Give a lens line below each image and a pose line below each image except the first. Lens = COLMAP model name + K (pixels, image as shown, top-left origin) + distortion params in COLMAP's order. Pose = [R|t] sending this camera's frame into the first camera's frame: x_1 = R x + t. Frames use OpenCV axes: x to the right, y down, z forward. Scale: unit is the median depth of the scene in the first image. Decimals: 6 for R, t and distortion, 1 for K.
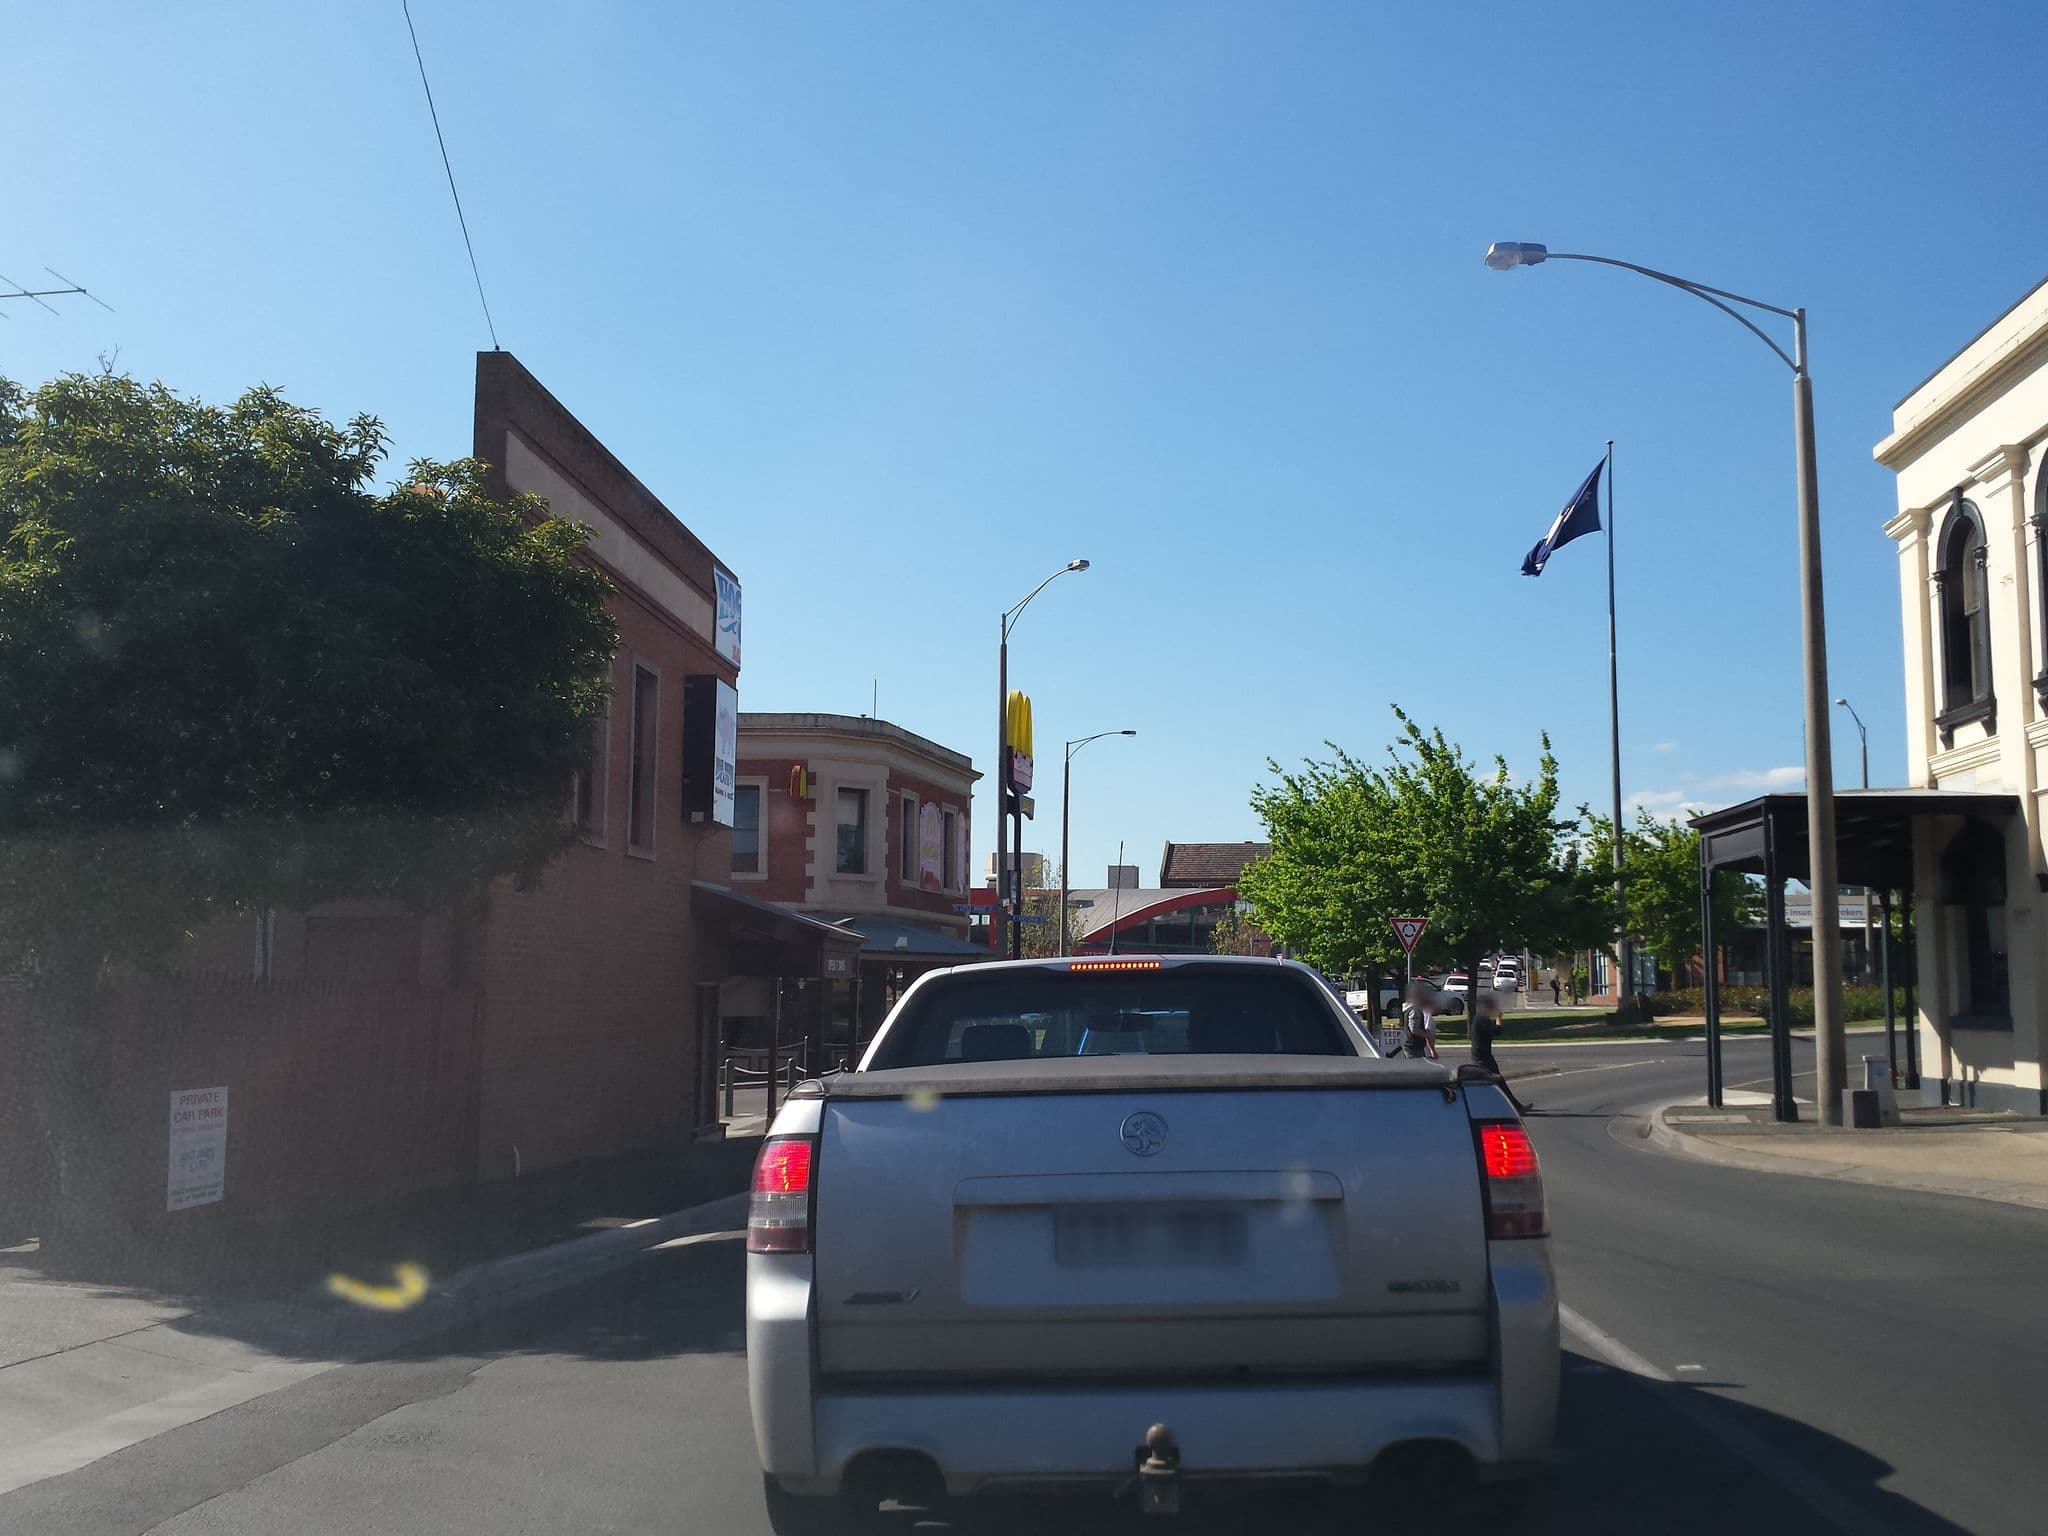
lens RADIAL K [[1251.7, 0, 1024.0], [0, 1251.7, 768.0], [0, 0, 1]] dist [0.042420, -0.000413]
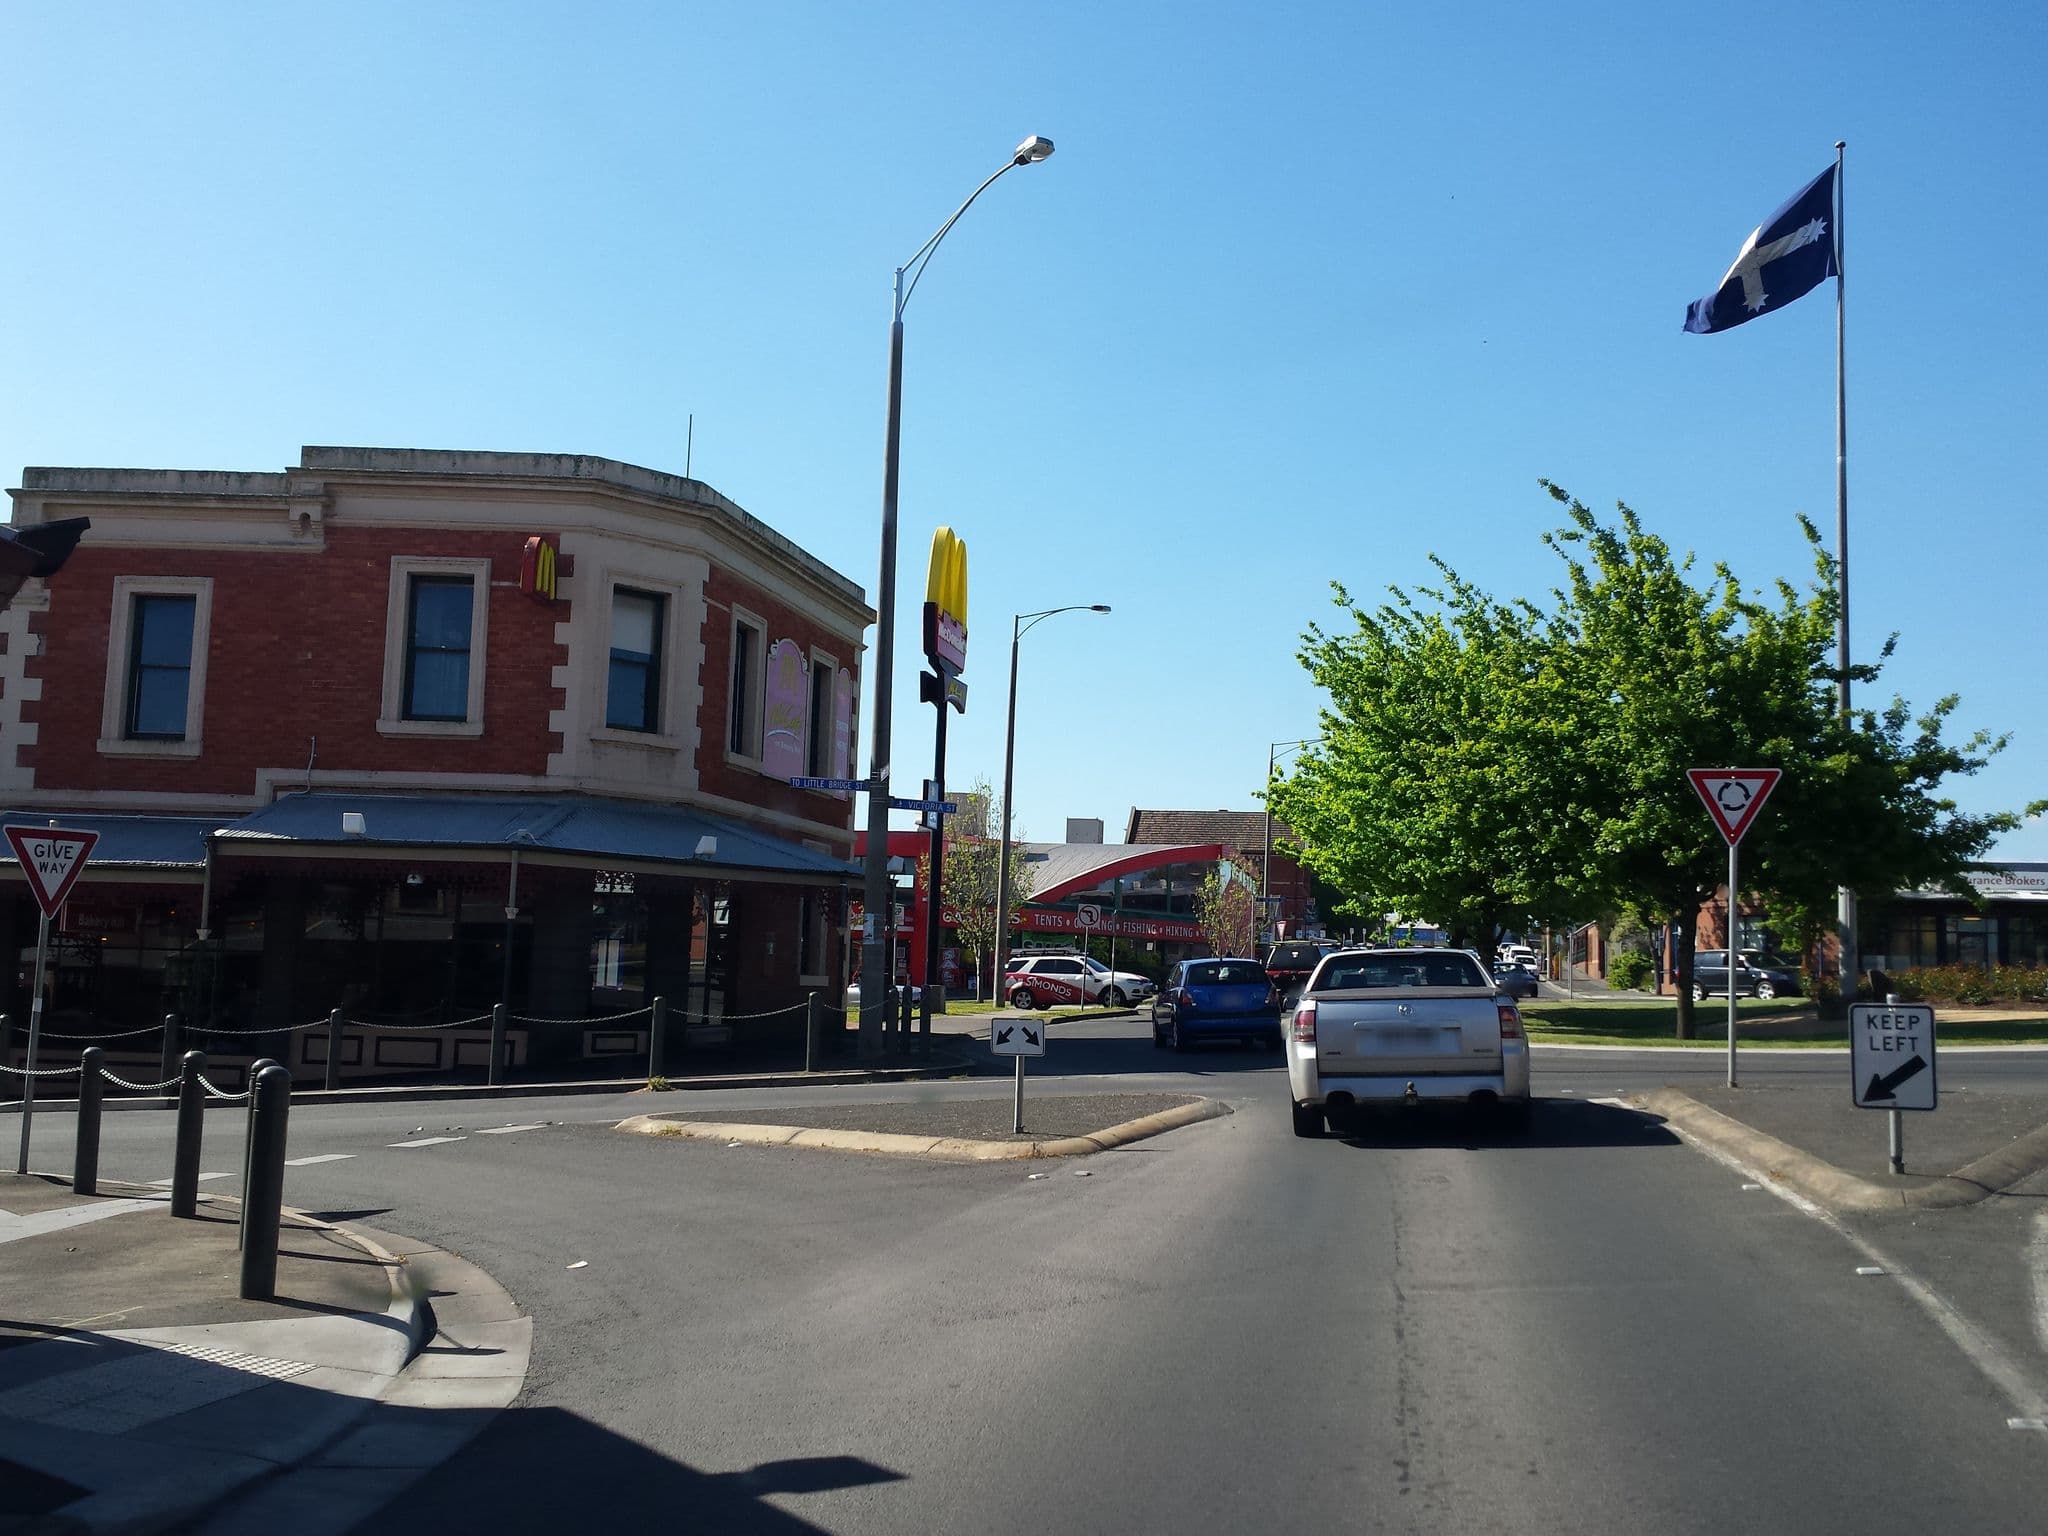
lens RADIAL K [[1251.7, 0, 1024.0], [0, 1251.7, 768.0], [0, 0, 1]] dist [0.042420, -0.000413]
pose [[0.999088, 0.027550, 0.032626, 0.025707], [-0.027848, 0.999574, 0.008693, 0.089609], [-0.032372, -0.009593, 0.999430, 0.401657]]
